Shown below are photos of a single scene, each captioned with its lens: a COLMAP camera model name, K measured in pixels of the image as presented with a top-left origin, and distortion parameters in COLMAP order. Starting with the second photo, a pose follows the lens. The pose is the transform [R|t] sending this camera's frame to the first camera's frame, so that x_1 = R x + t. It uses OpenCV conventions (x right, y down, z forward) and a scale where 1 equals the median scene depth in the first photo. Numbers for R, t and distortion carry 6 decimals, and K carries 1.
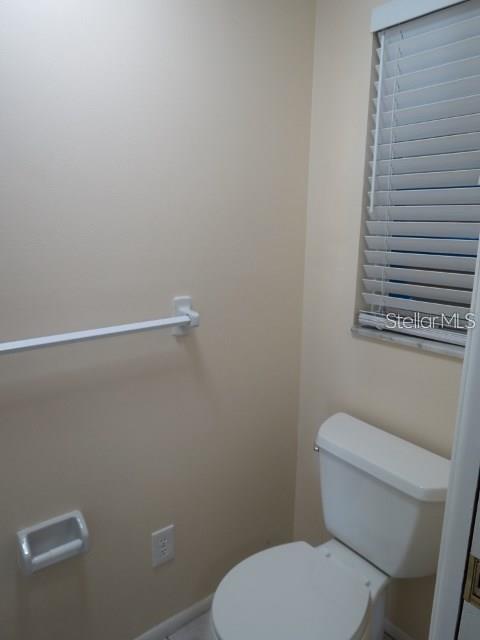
lens RADIAL K [[455.0, 0, 240.0], [0, 455.0, 320.0], [0, 0, 1]] dist [-0.005755, -0.003233]
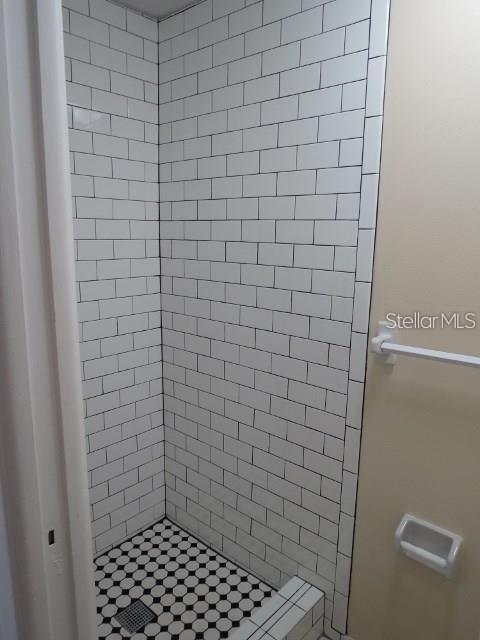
lens RADIAL K [[455.0, 0, 240.0], [0, 455.0, 320.0], [0, 0, 1]] dist [-0.005755, -0.003233]
pose [[0.191168, 0.182097, -0.964518, 0.439512], [-0.227354, 0.964133, 0.136962, -0.065632], [0.954864, 0.193104, 0.225712, 0.240734]]
